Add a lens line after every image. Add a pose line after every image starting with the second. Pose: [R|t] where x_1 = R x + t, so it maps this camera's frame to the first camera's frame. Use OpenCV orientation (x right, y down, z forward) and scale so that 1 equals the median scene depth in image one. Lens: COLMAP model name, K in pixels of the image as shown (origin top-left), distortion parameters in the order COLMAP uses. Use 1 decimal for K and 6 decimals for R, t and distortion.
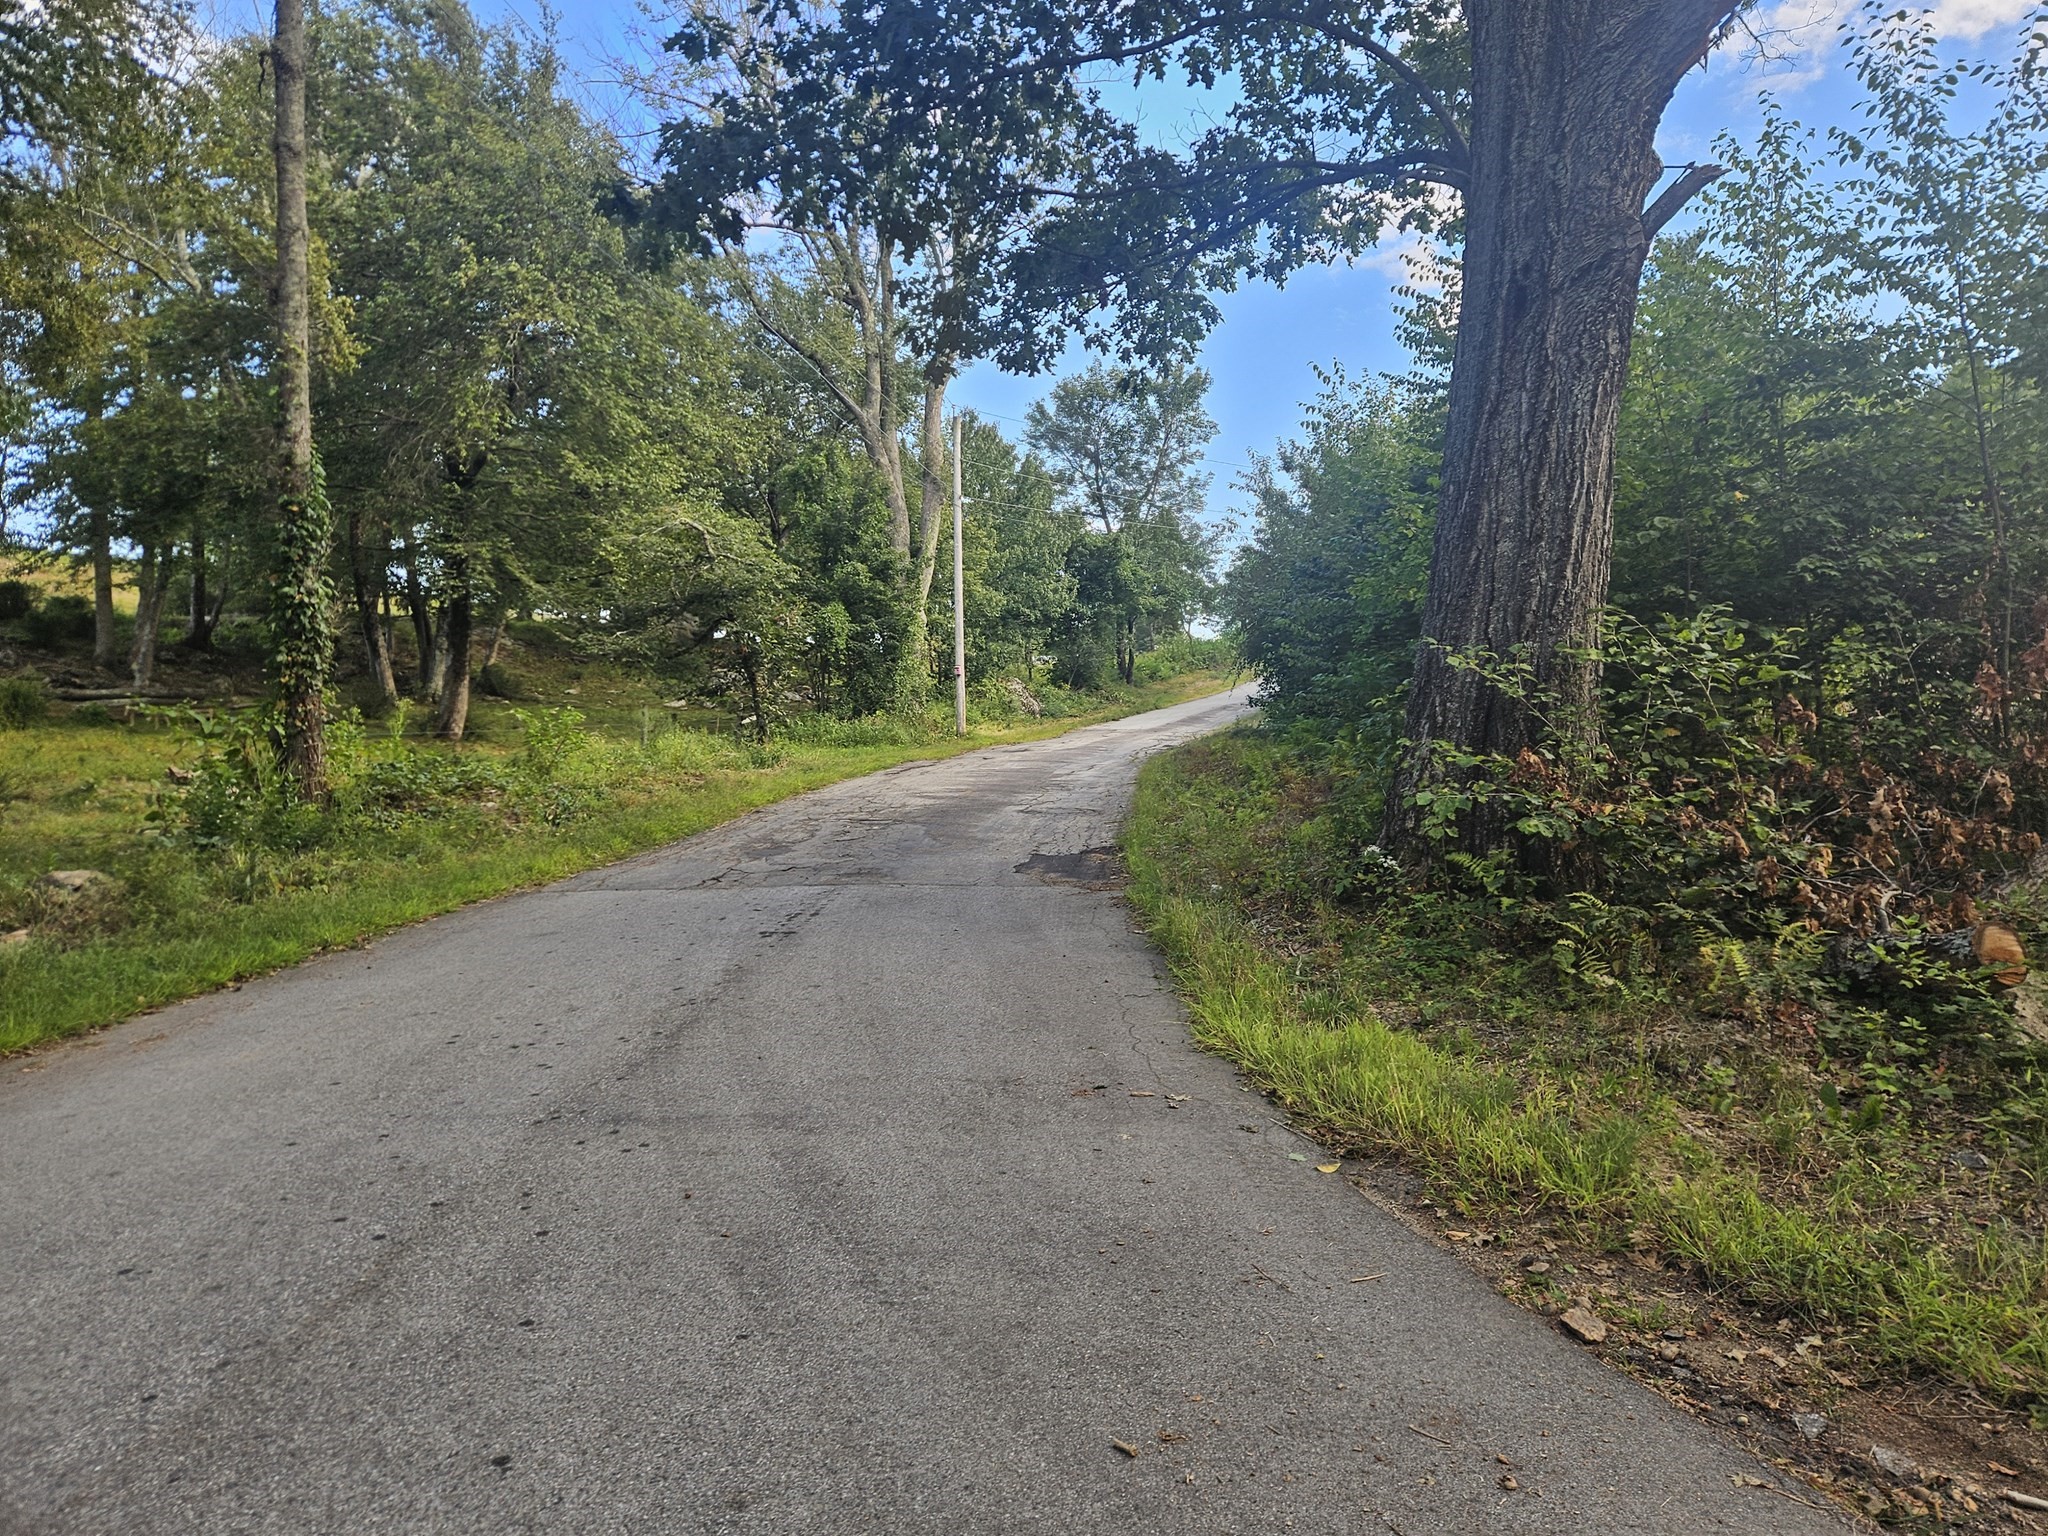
lens RADIAL K [[1352.2, 0, 1032.3], [0, 1352.2, 763.3], [0, 0, 1]] dist [0.081309, -0.081608]
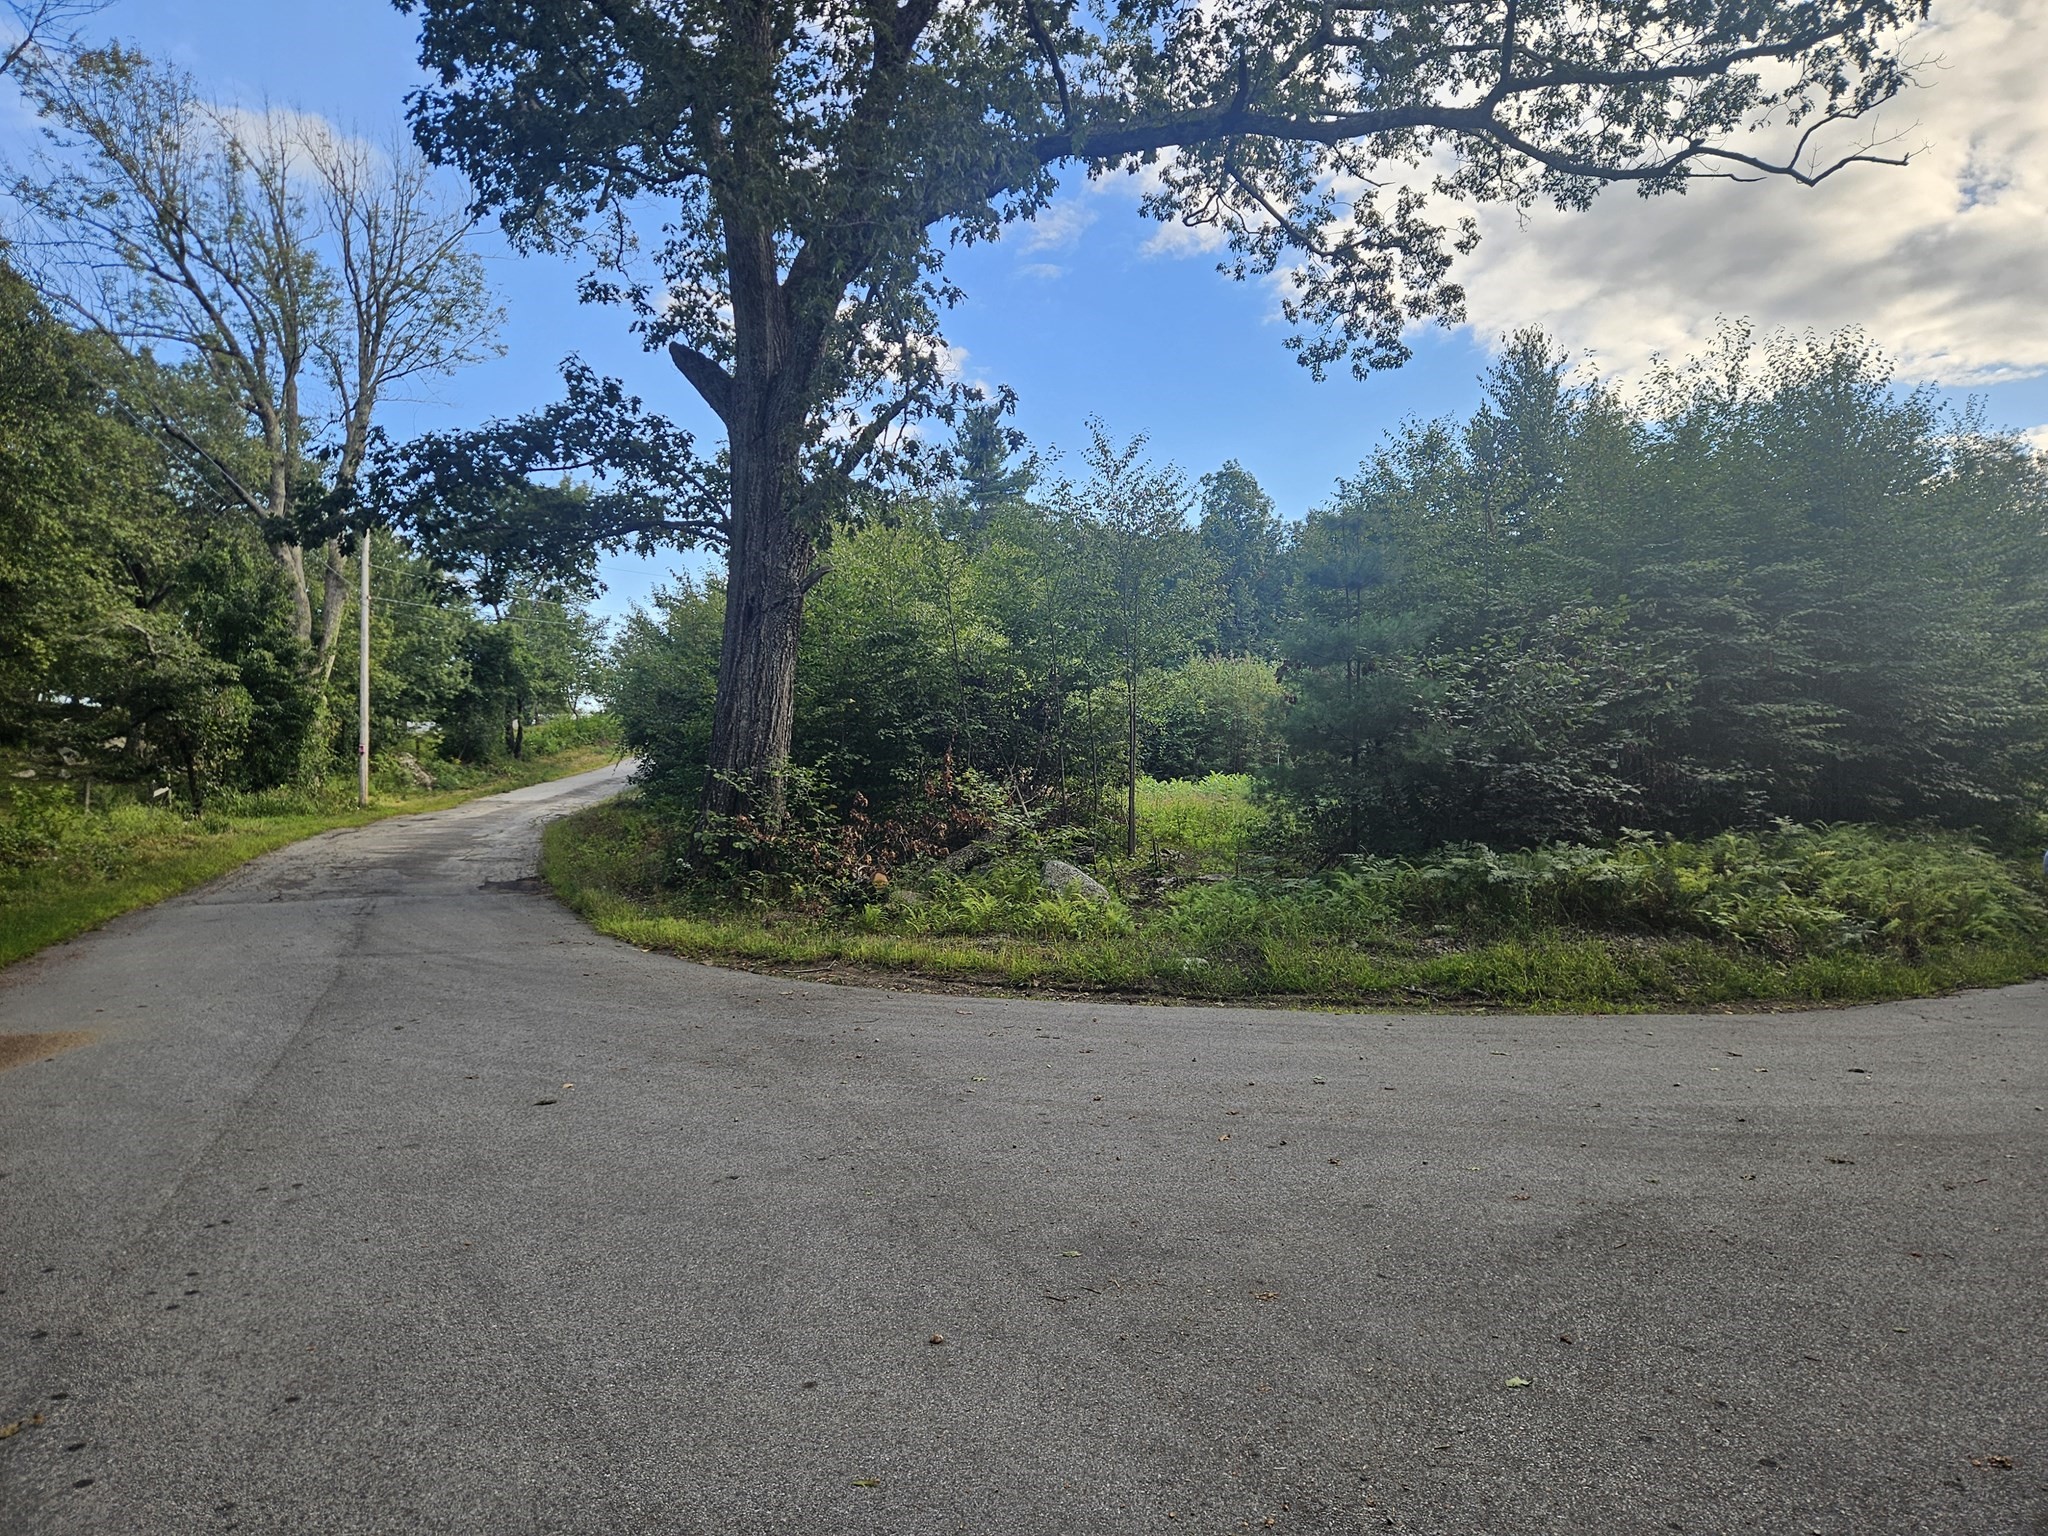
lens RADIAL K [[1344.0, 0, 1017.2], [0, 1344.0, 759.0], [0, 0, 1]] dist [0.080530, -0.076992]
pose [[0.907206, 0.014919, 0.420423, -0.037495], [0.007901, 0.998590, -0.052485, 0.003935], [-0.420613, 0.050936, 0.905809, -0.257981]]
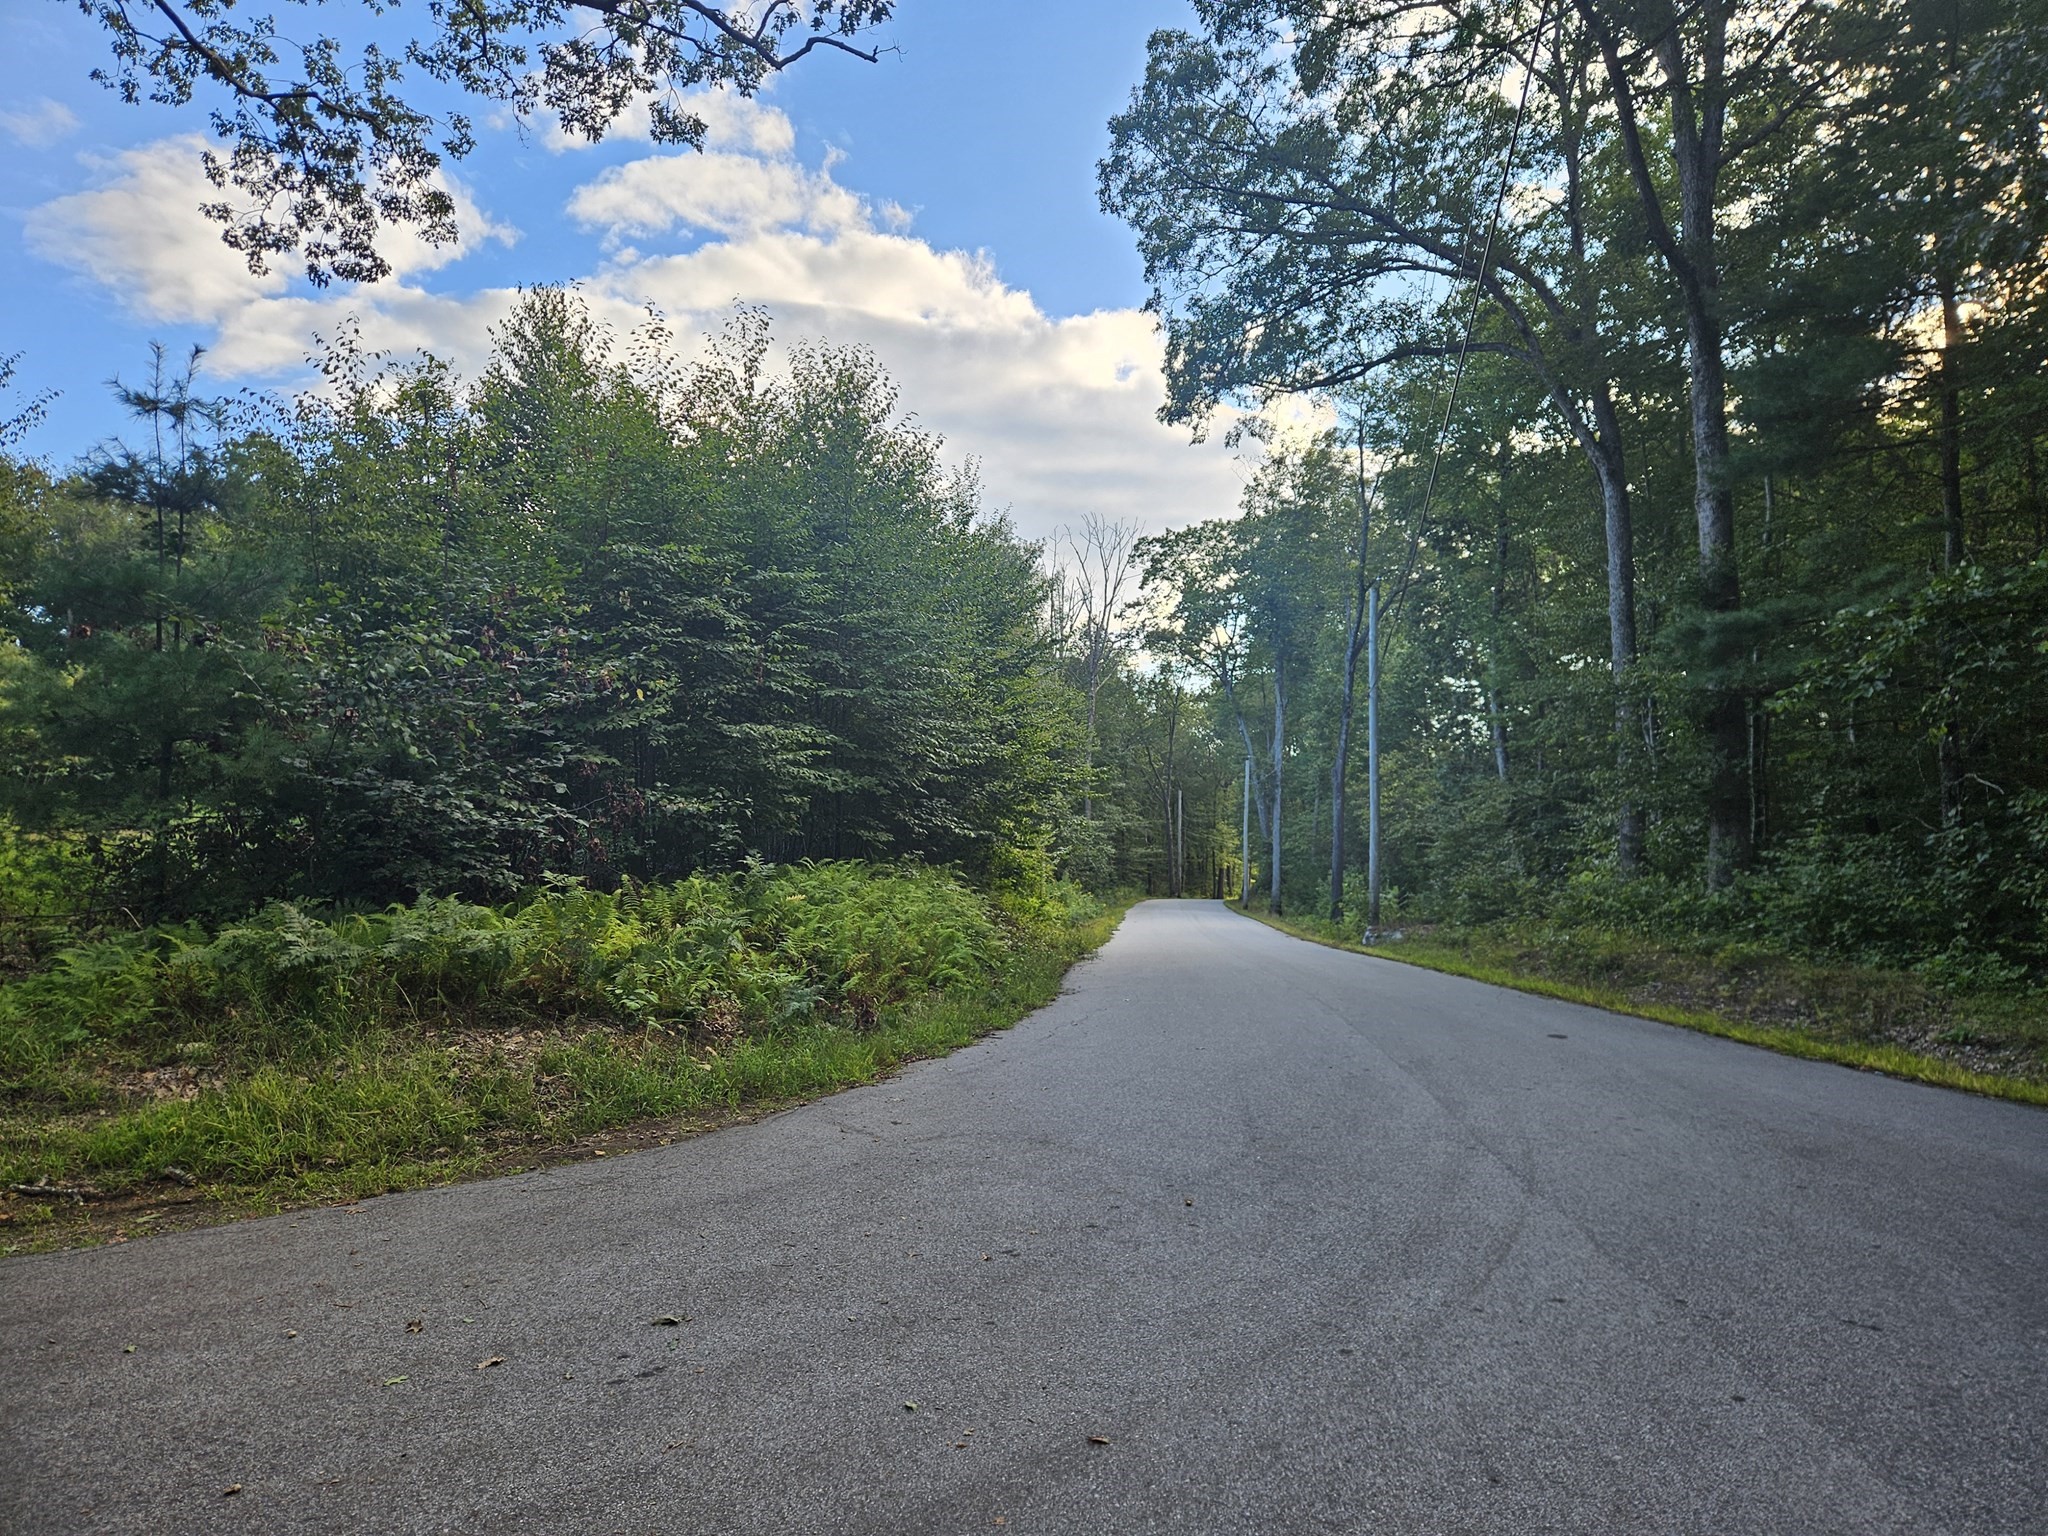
lens RADIAL K [[1343.8, 0, 1034.2], [0, 1343.8, 777.0], [0, 0, 1]] dist [0.061091, -0.052421]
pose [[0.470056, 0.043009, 0.881588, 0.081005], [0.015818, 0.998241, -0.057134, 0.002355], [-0.882495, 0.040801, 0.468549, -0.202254]]
